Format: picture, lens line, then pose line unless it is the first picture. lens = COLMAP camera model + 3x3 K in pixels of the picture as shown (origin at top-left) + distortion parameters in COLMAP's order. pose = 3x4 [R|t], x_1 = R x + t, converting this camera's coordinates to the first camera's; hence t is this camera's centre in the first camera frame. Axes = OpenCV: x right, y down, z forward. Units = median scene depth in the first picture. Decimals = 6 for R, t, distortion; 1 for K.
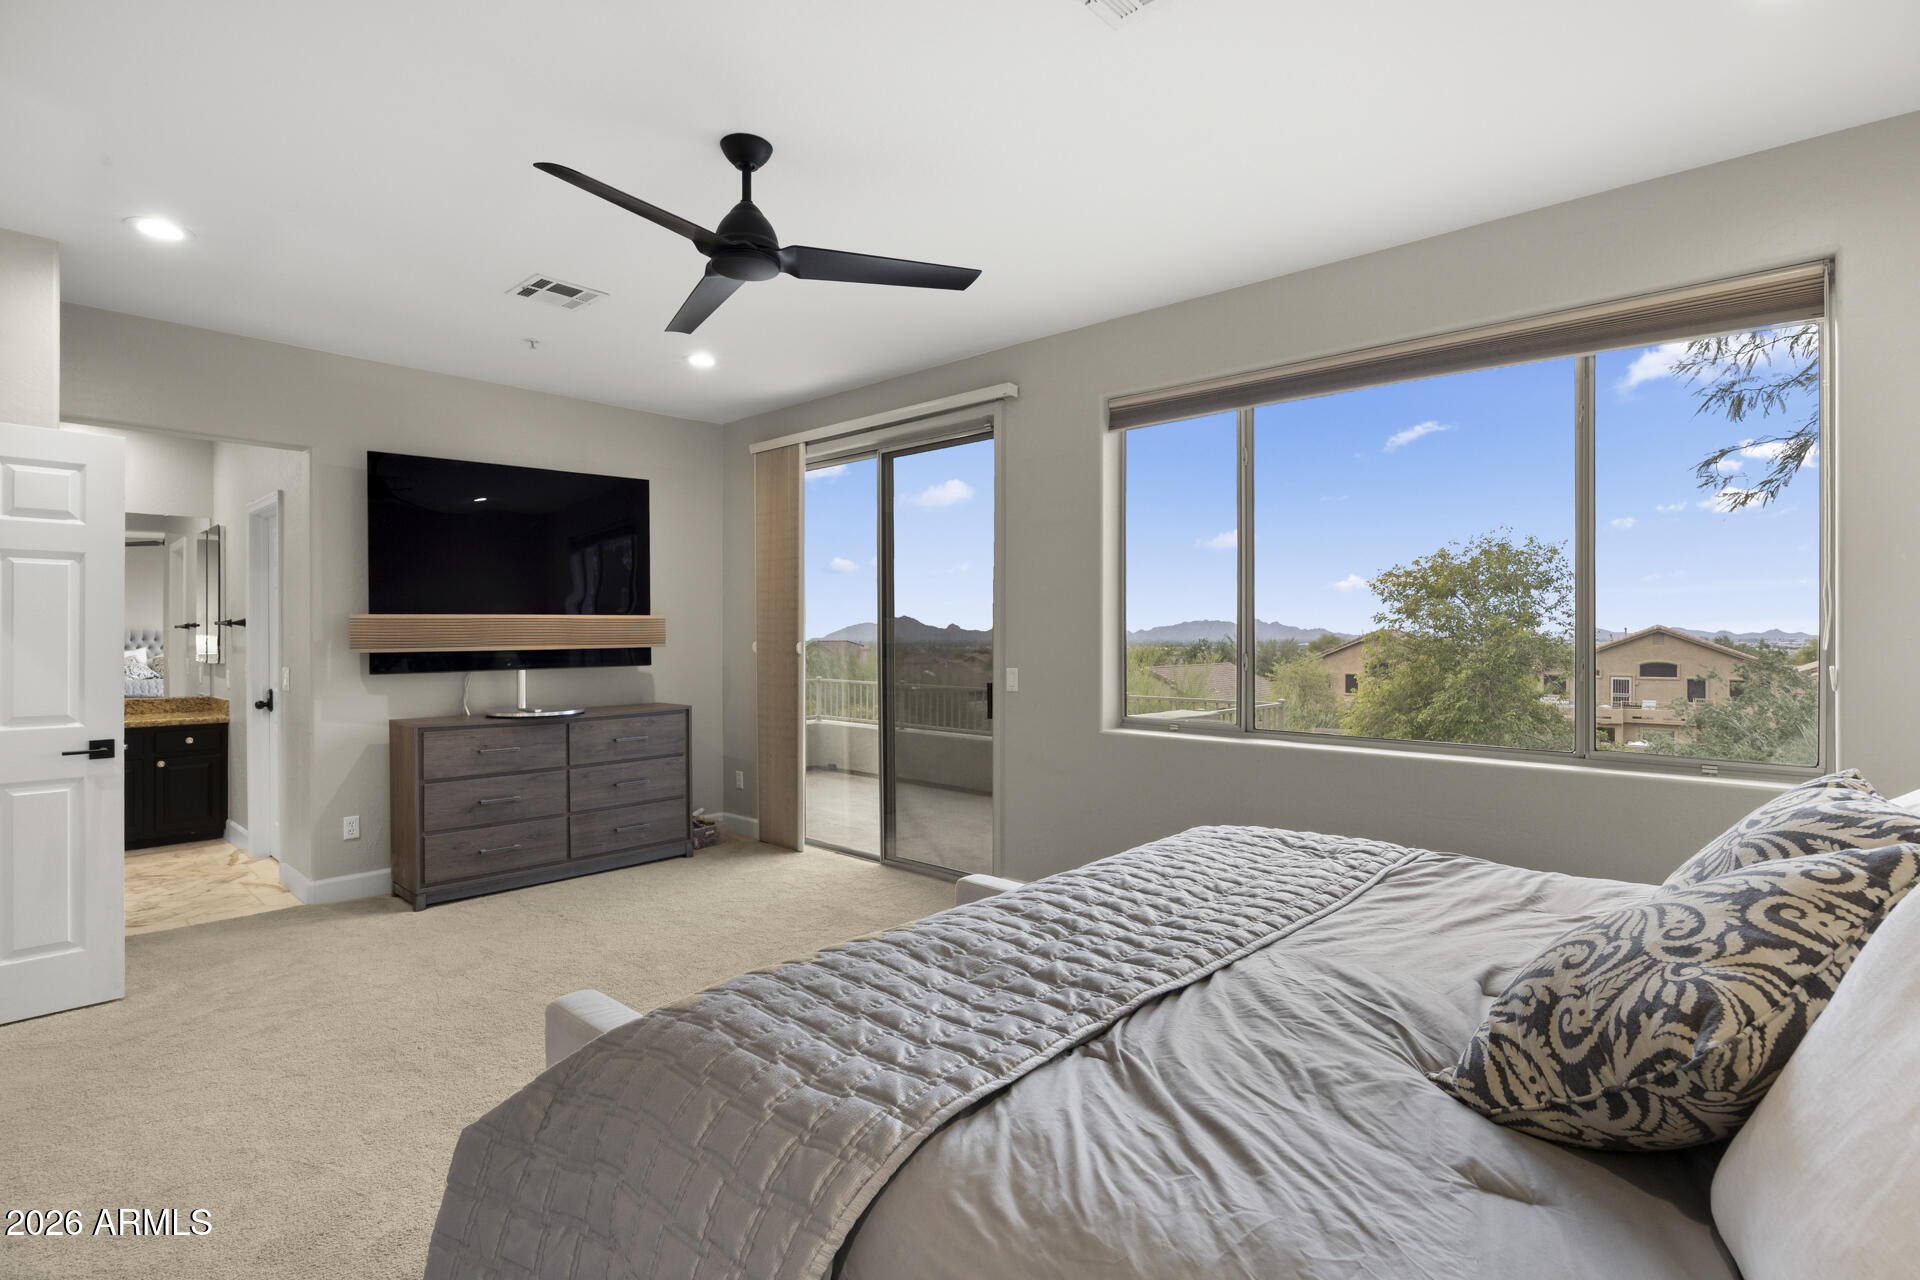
lens RADIAL K [[909.1, 0, 960.0], [0, 909.1, 640.0], [0, 0, 1]] dist [-0.000860, -0.000126]
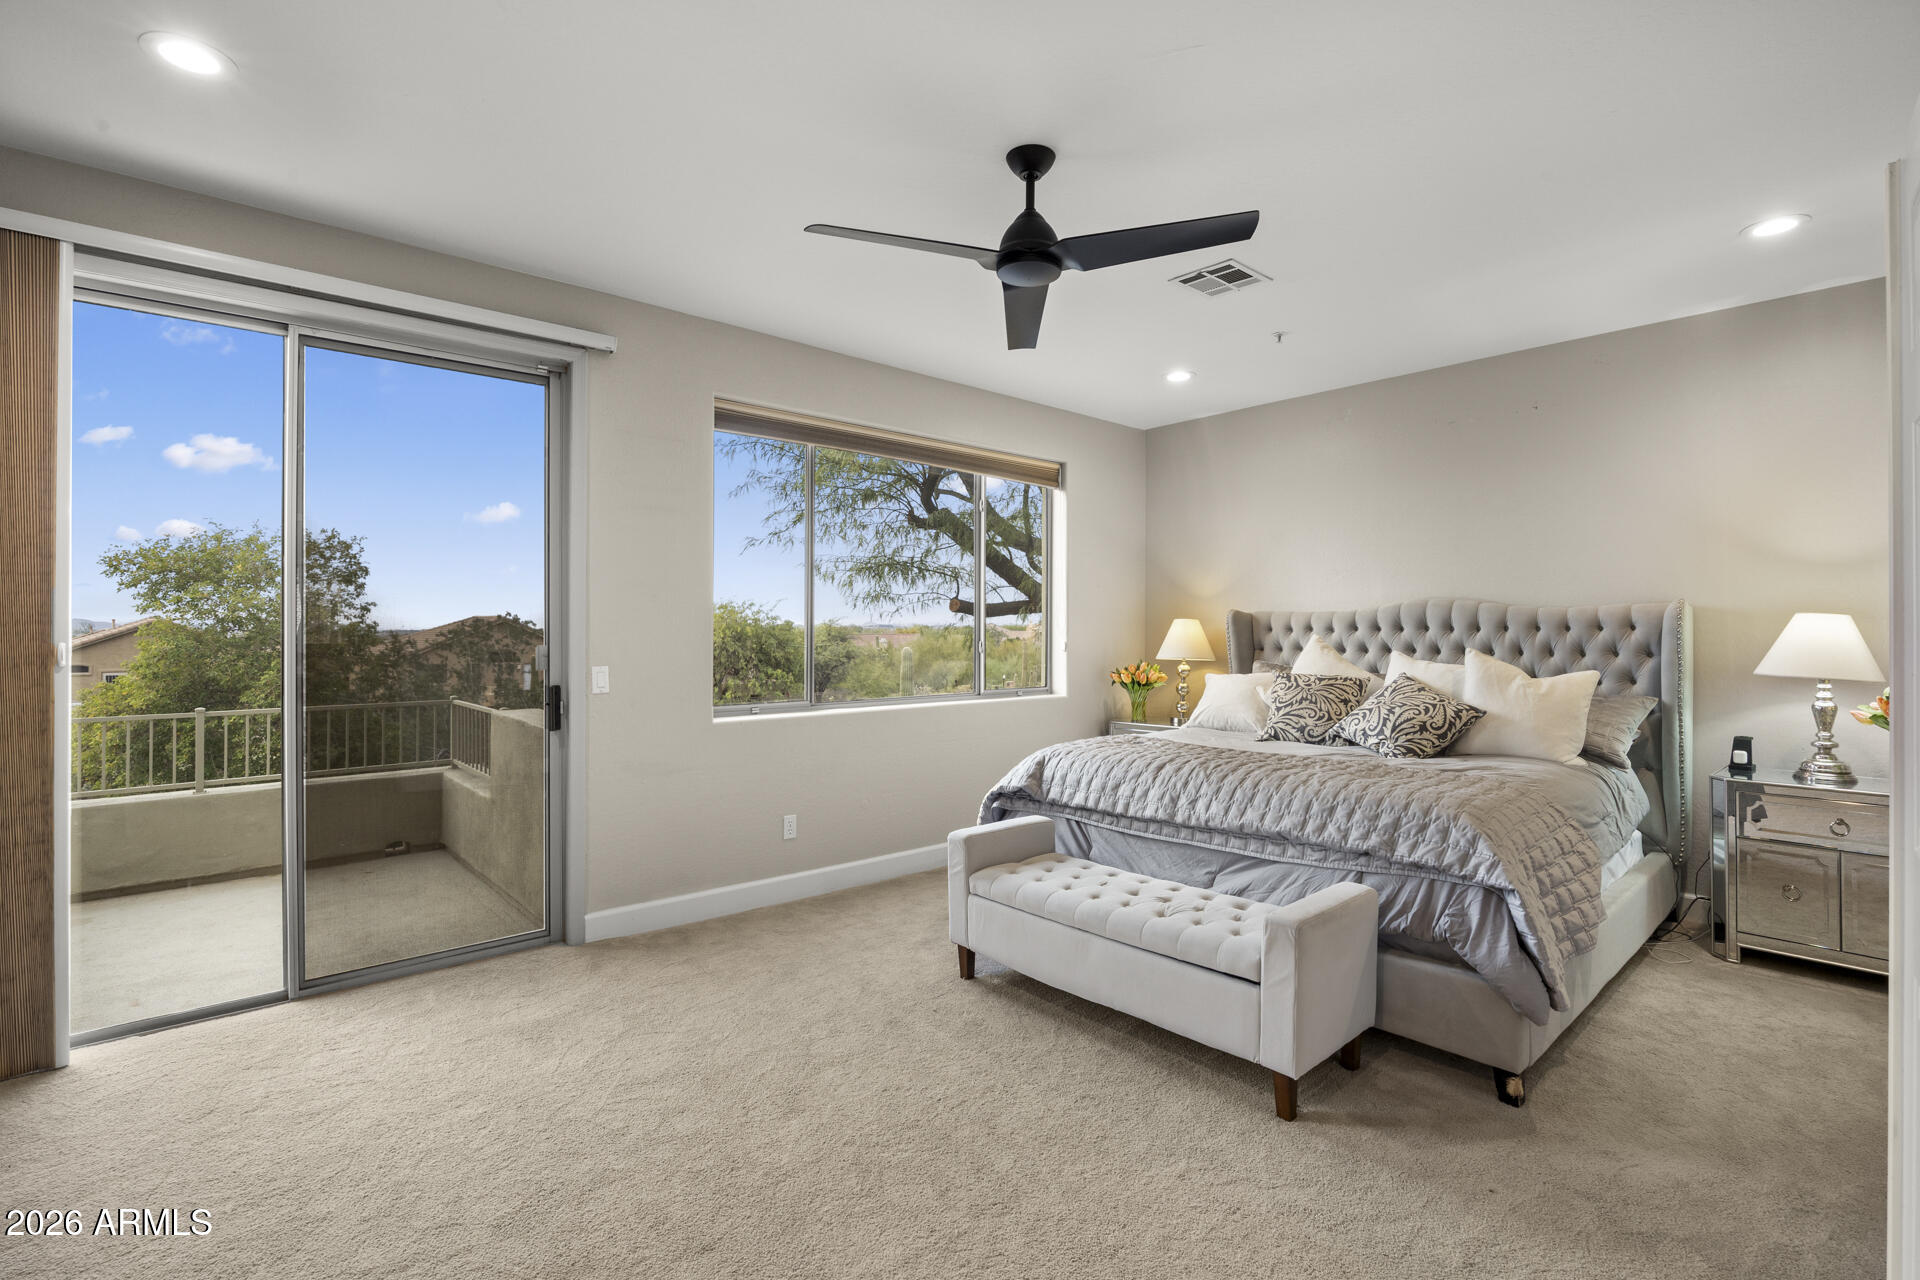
lens RADIAL K [[900.8, 0, 960.0], [0, 900.8, 640.0], [0, 0, 1]] dist [0.000779, 0.000185]
pose [[0.100775, -0.017760, 0.994751, -0.725077], [0.005098, 0.999837, 0.017334, -0.006659], [-0.994896, 0.003324, 0.100849, 0.548359]]
